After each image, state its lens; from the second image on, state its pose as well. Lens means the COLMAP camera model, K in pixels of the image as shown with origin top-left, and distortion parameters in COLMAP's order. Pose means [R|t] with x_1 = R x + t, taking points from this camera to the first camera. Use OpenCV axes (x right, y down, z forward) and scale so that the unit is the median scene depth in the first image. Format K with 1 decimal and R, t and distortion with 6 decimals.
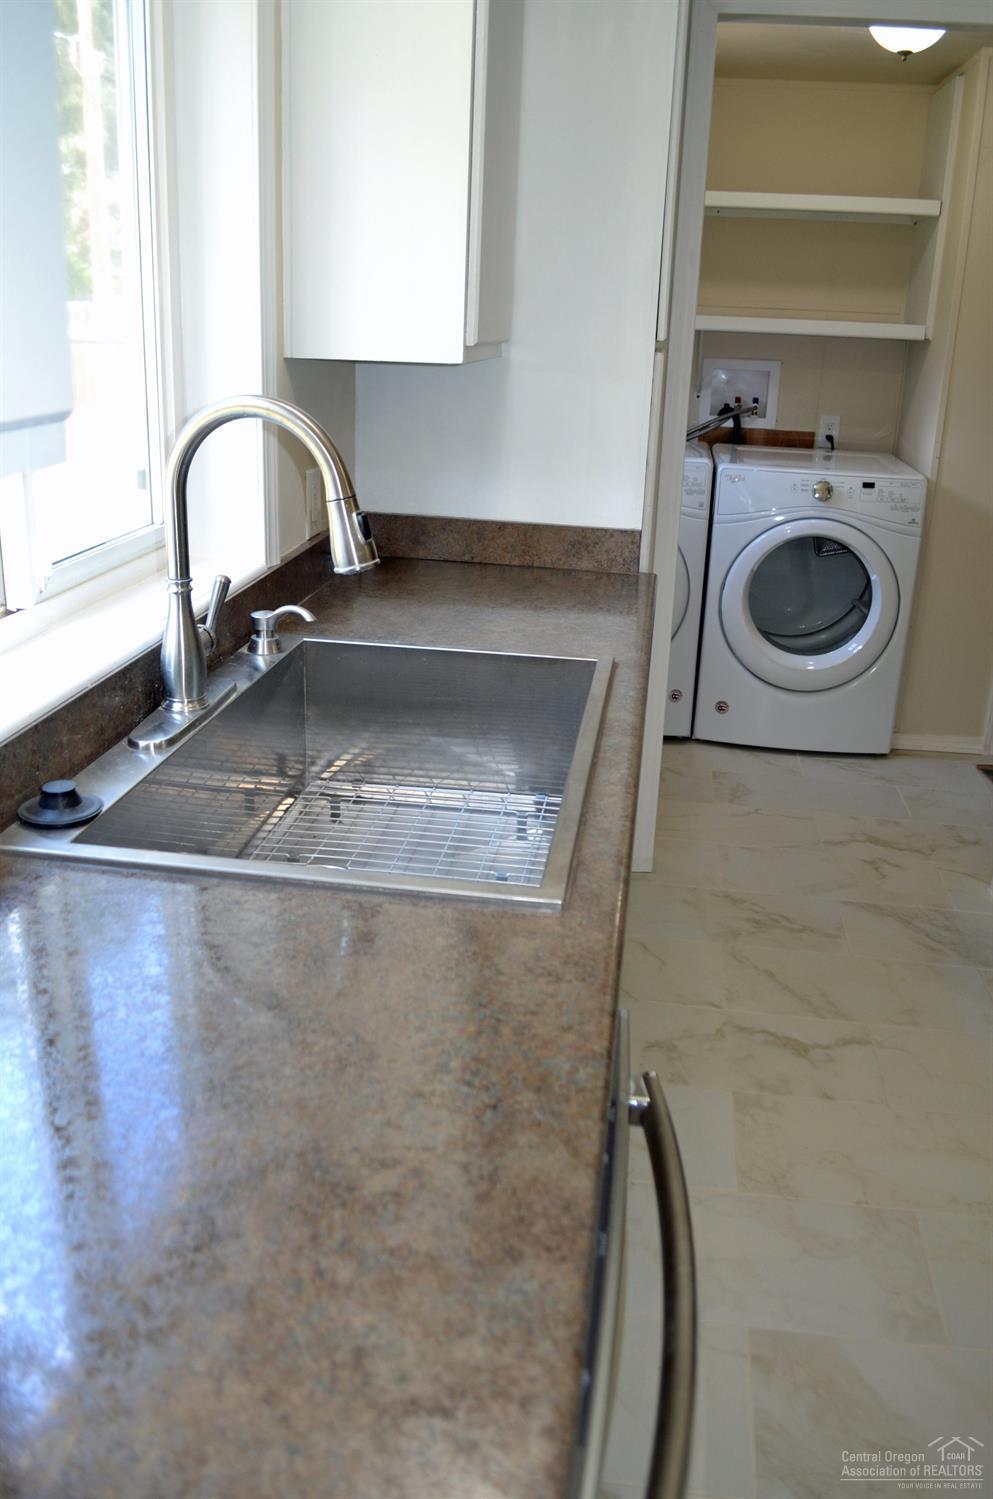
lens RADIAL K [[1226.0, 0, 496.5], [0, 1226.0, 749.5], [0, 0, 1]] dist [-0.069766, 0.010670]
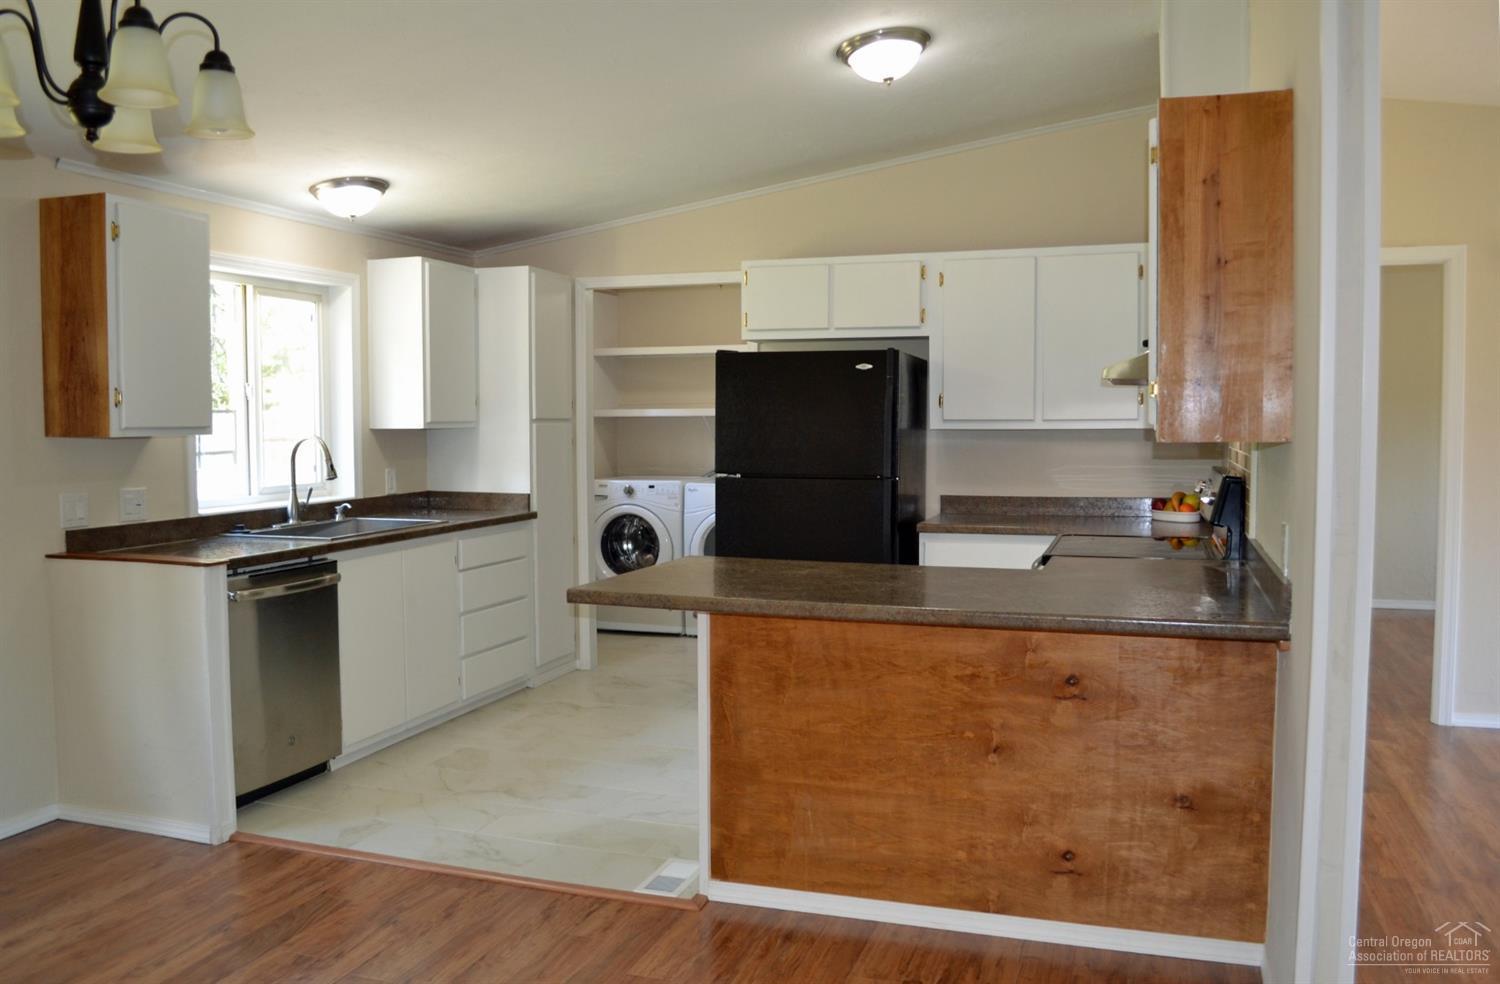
lens RADIAL K [[1212.7, 0, 750.0], [0, 1212.7, 492.0], [0, 0, 1]] dist [-0.095999, -0.010094]
pose [[0.982456, -0.028036, -0.184373, 0.796421], [-0.025276, 0.959496, -0.280585, 0.387673], [0.184771, 0.280323, 0.941955, -0.956938]]
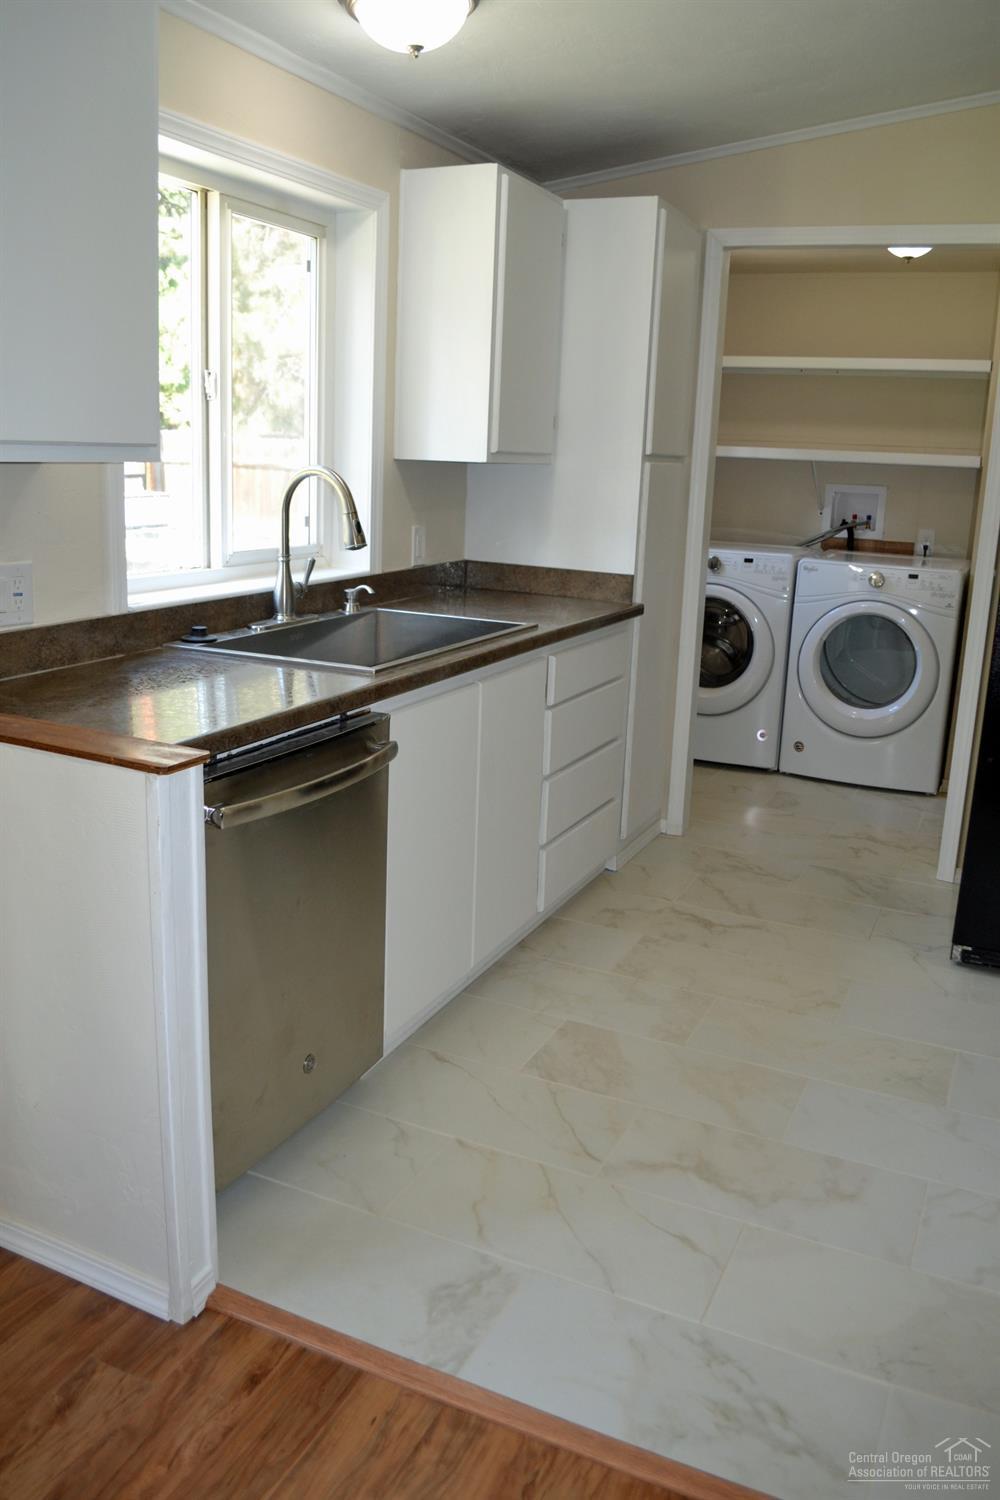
lens RADIAL K [[1198.5, 0, 500.0], [0, 1198.5, 750.0], [0, 0, 1]] dist [-0.083447, -0.001956]
pose [[0.955715, 0.072293, -0.285276, 0.321740], [-0.103303, 0.990086, -0.095178, 0.159917], [0.275567, 0.120433, 0.953708, -0.365531]]
